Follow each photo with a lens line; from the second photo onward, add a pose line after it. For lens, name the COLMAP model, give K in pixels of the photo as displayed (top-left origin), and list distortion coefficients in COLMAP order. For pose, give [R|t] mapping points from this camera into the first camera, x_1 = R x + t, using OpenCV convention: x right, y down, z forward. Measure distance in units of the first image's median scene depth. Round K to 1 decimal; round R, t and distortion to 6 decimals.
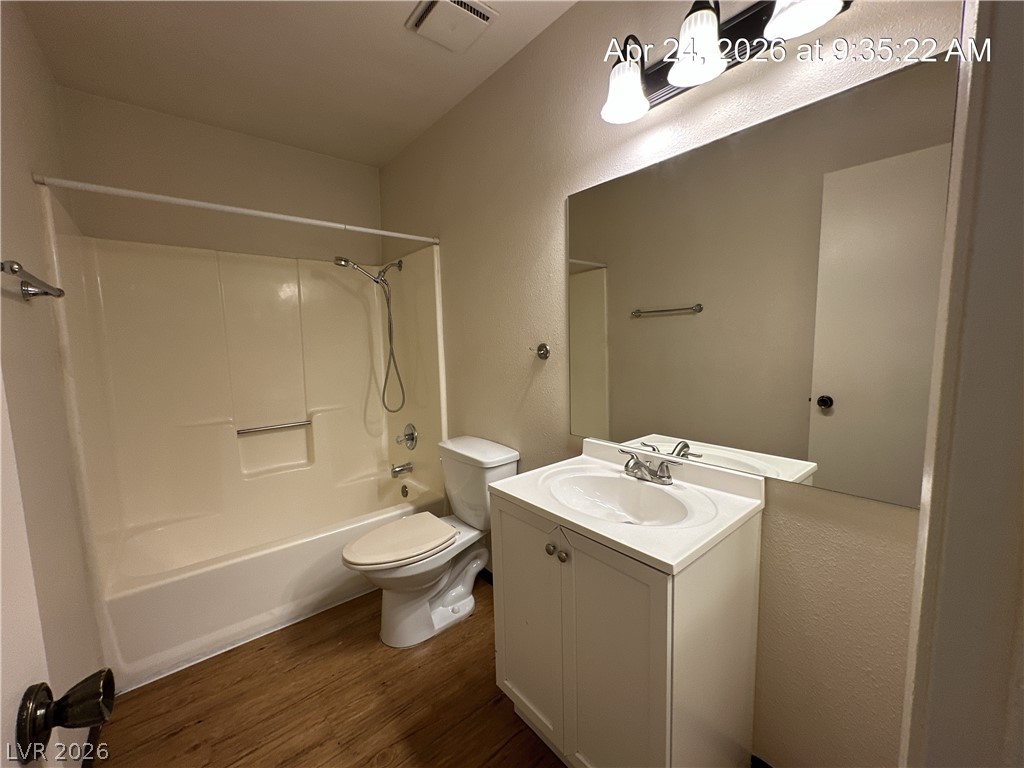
lens RADIAL K [[408.1, 0, 511.3], [0, 408.1, 384.1], [0, 0, 1]] dist [-0.001477, 0.000511]
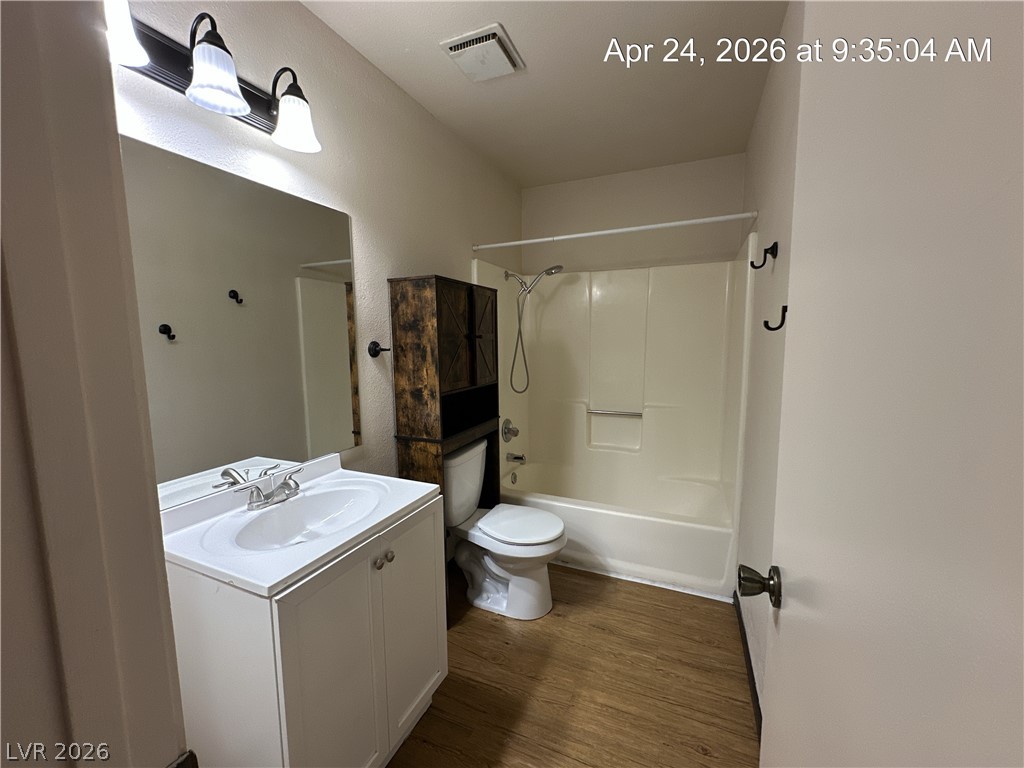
lens RADIAL K [[408.1, 0, 511.9], [0, 408.1, 384.0], [0, 0, 1]] dist [-0.001477, 0.000511]
pose [[-0.437989, -0.073856, 0.895941, -0.781476], [0.107734, 0.985125, 0.133874, -0.111966], [-0.892502, 0.155159, -0.423517, 0.909938]]
